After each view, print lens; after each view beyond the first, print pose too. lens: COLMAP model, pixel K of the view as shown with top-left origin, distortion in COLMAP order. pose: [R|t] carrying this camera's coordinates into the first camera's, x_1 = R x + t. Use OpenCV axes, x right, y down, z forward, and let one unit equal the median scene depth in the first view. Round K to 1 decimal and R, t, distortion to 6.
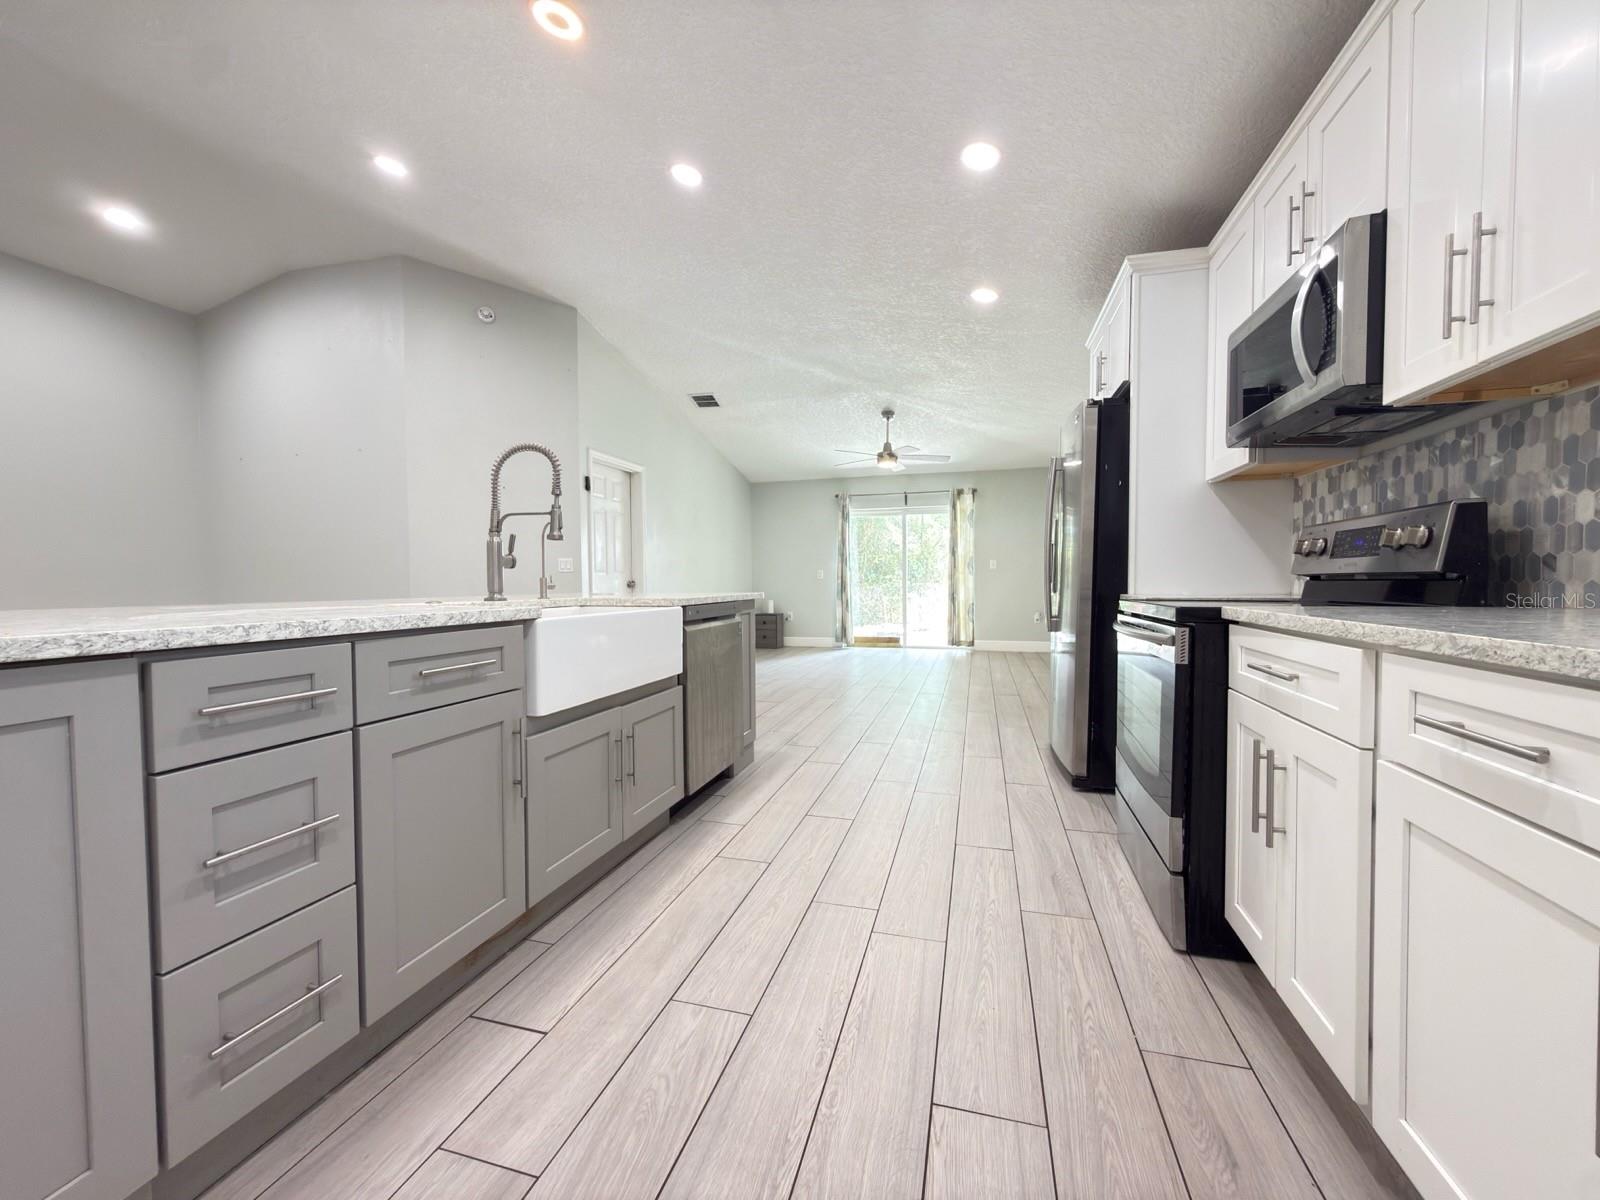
lens RADIAL K [[637.8, 0, 802.8], [0, 637.8, 599.6], [0, 0, 1]] dist [-0.000823, -0.000331]
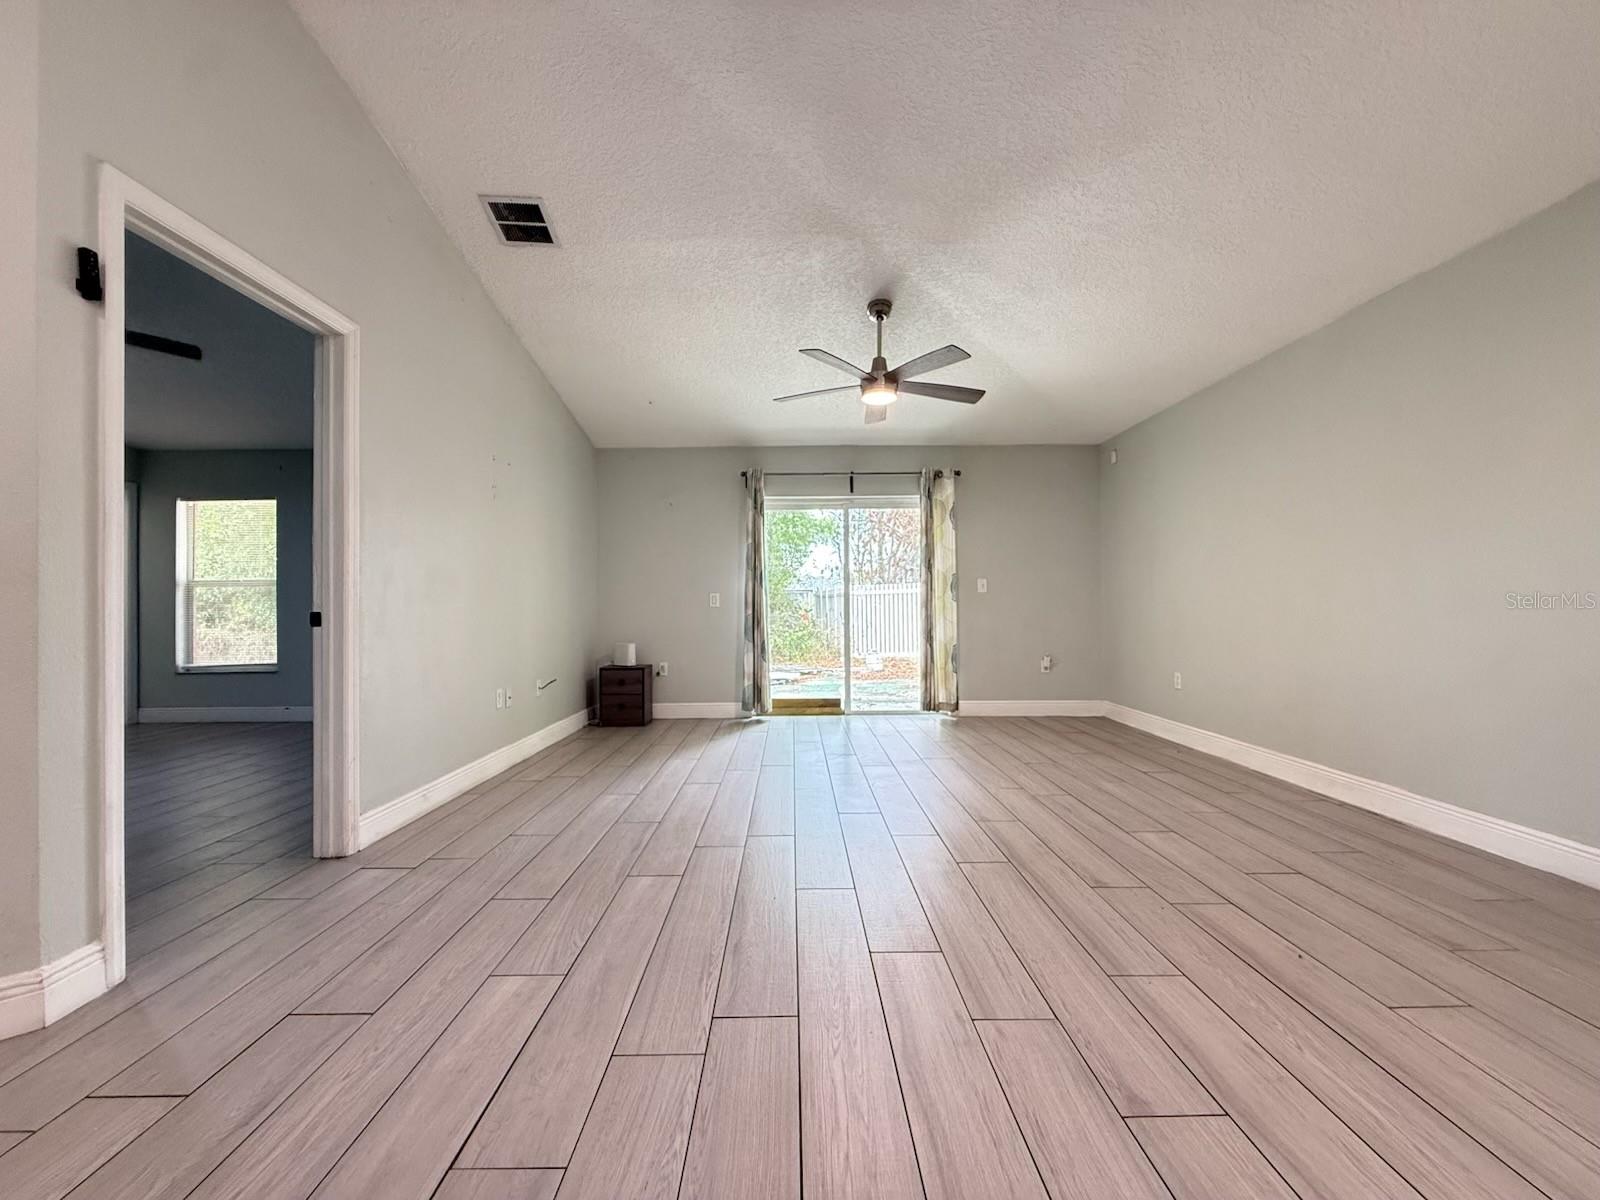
lens RADIAL K [[637.8, 0, 798.0], [0, 637.8, 604.8], [0, 0, 1]] dist [-0.000823, -0.000331]
pose [[0.961994, 0.001867, 0.273064, -0.084383], [0.008559, 0.999279, -0.036987, -0.015297], [-0.272936, 0.037919, 0.961284, 0.510530]]
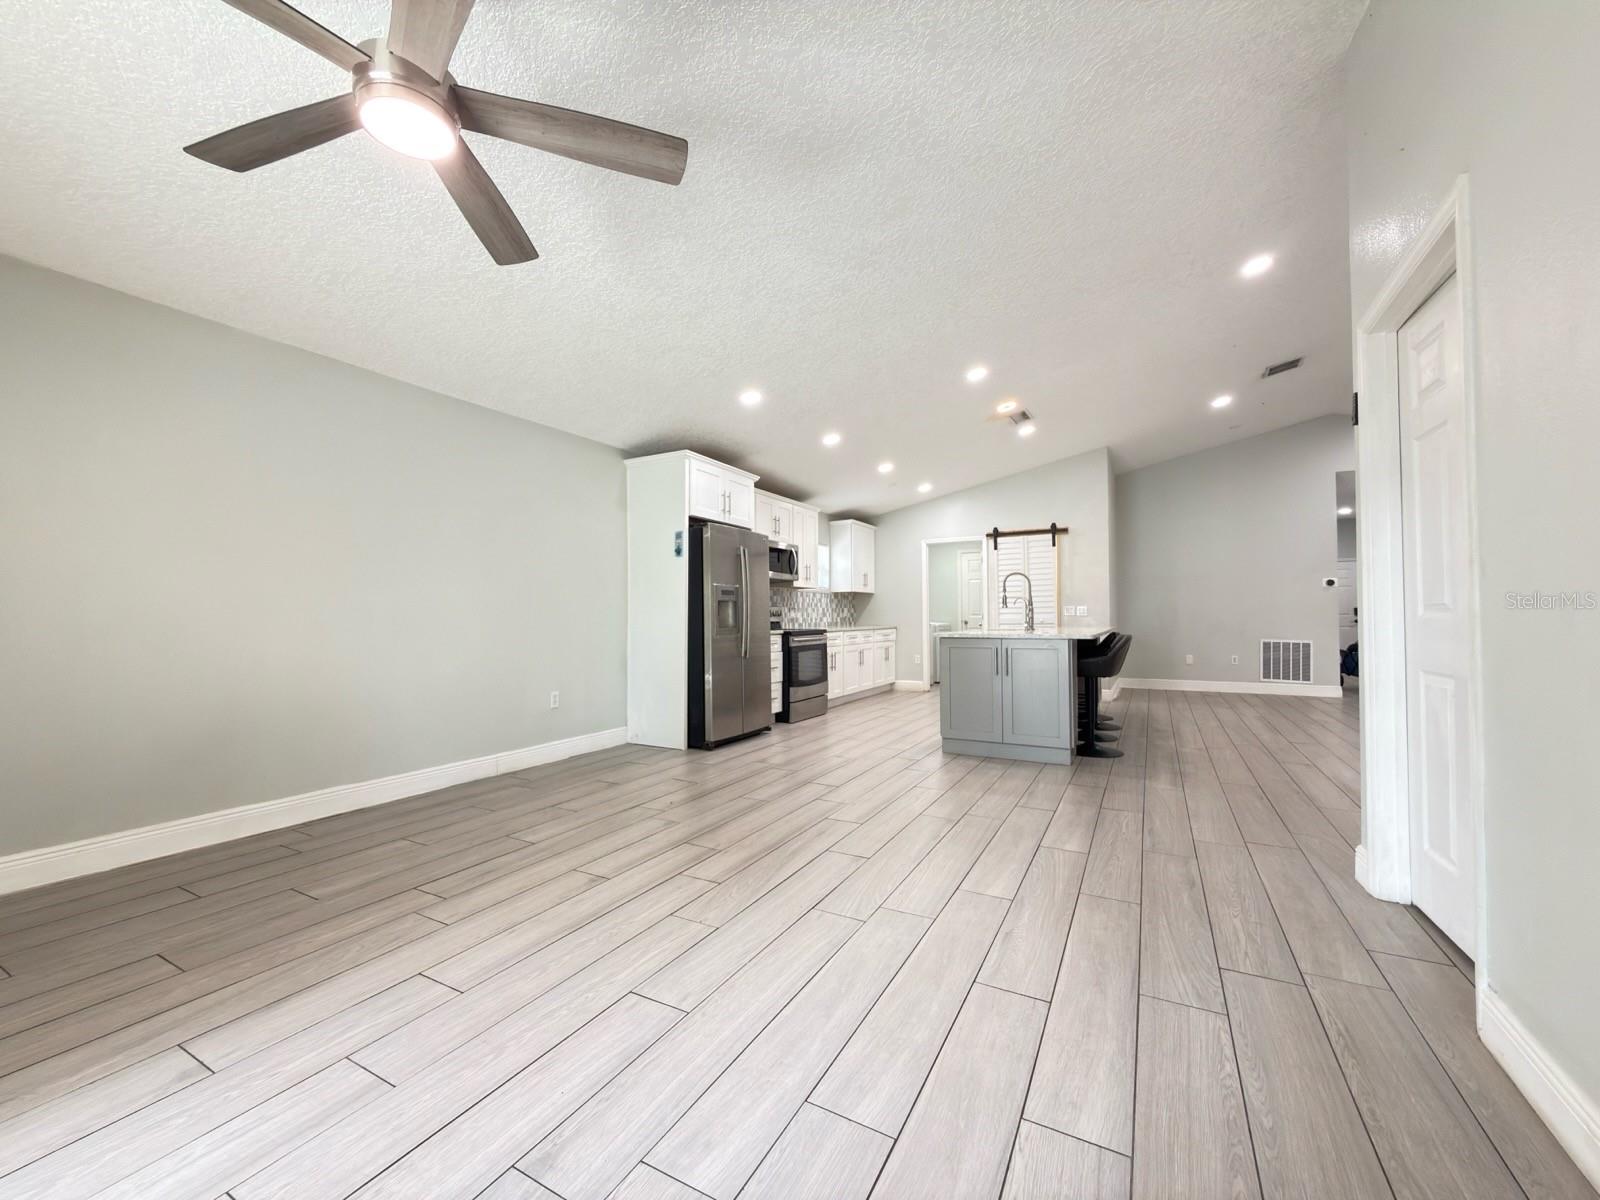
lens RADIAL K [[637.8, 0, 802.6], [0, 637.8, 609.3], [0, 0, 1]] dist [-0.000823, -0.000331]
pose [[-0.973023, 0.011802, 0.230408, -0.050876], [0.016225, 0.999718, 0.017314, -0.045800], [-0.230139, 0.020586, -0.972940, 1.200609]]
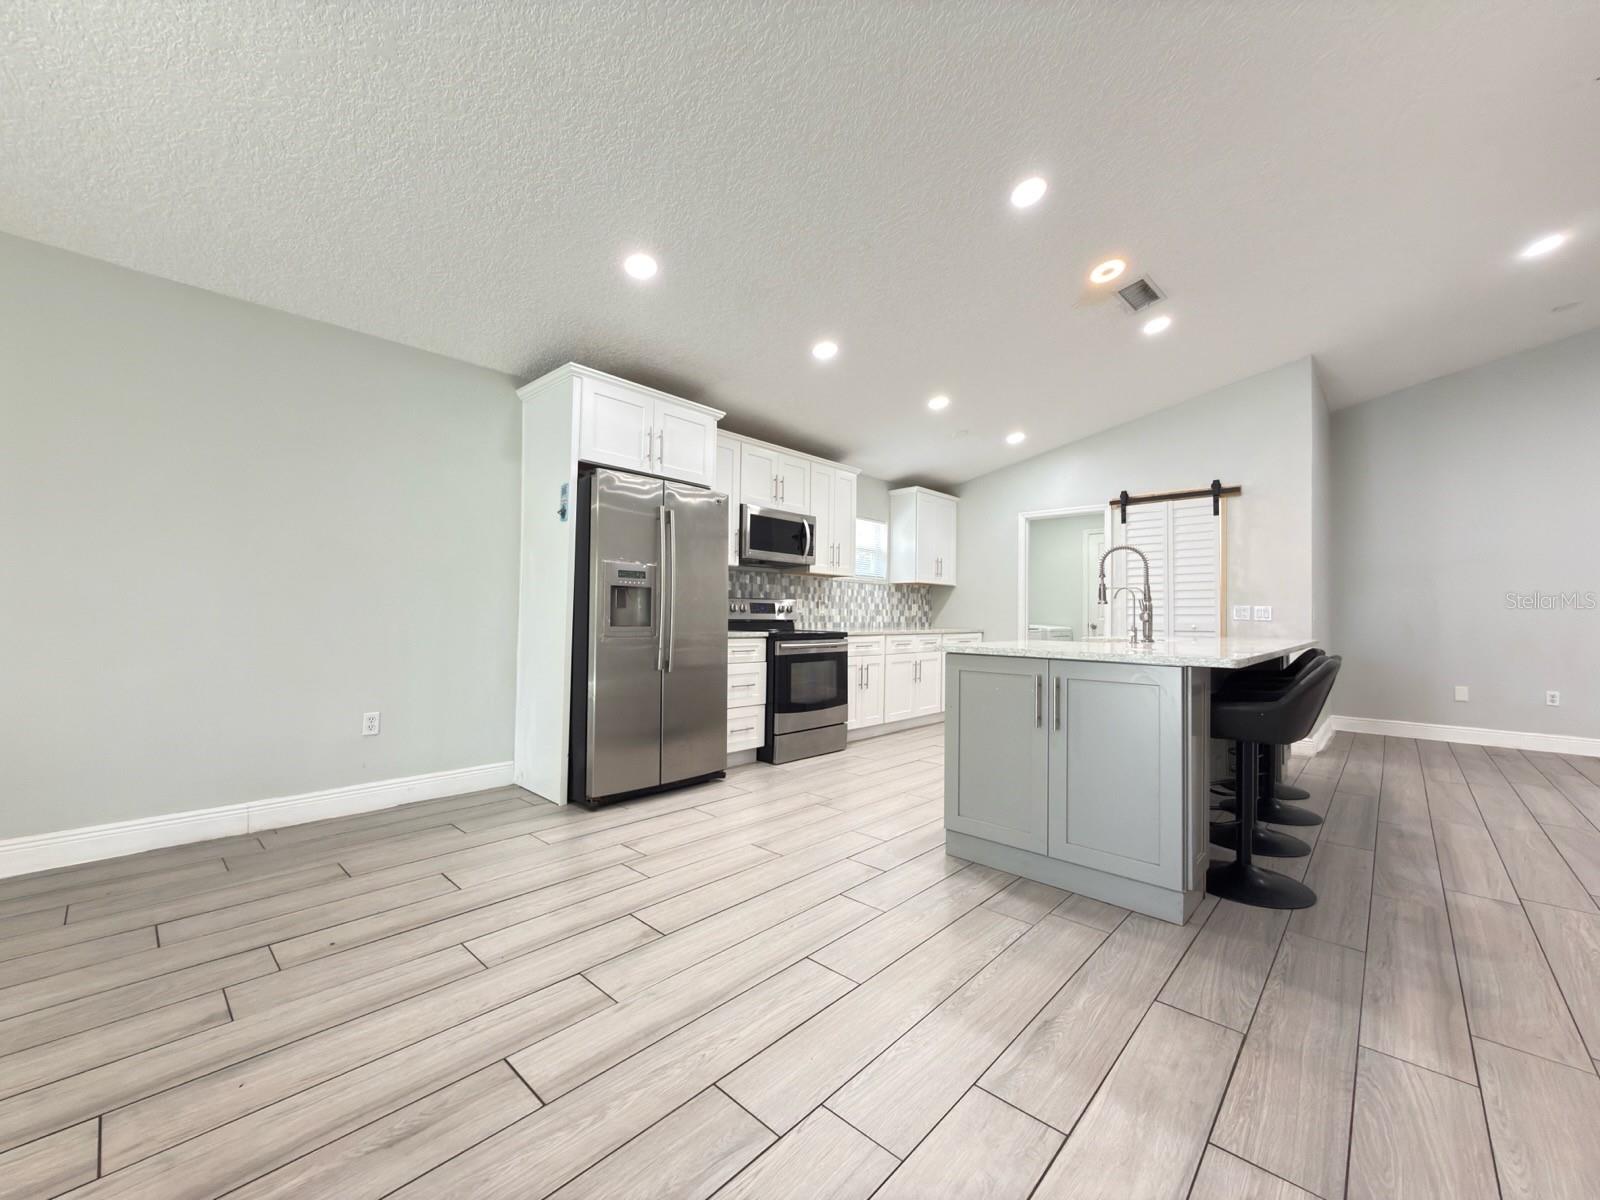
lens RADIAL K [[637.8, 0, 801.4], [0, 637.8, 606.0], [0, 0, 1]] dist [-0.000823, -0.000331]
pose [[-0.886857, -0.001711, 0.462041, -0.140137], [0.004148, 0.999923, 0.011666, -0.034378], [-0.462026, 0.012263, -0.886782, 0.883784]]
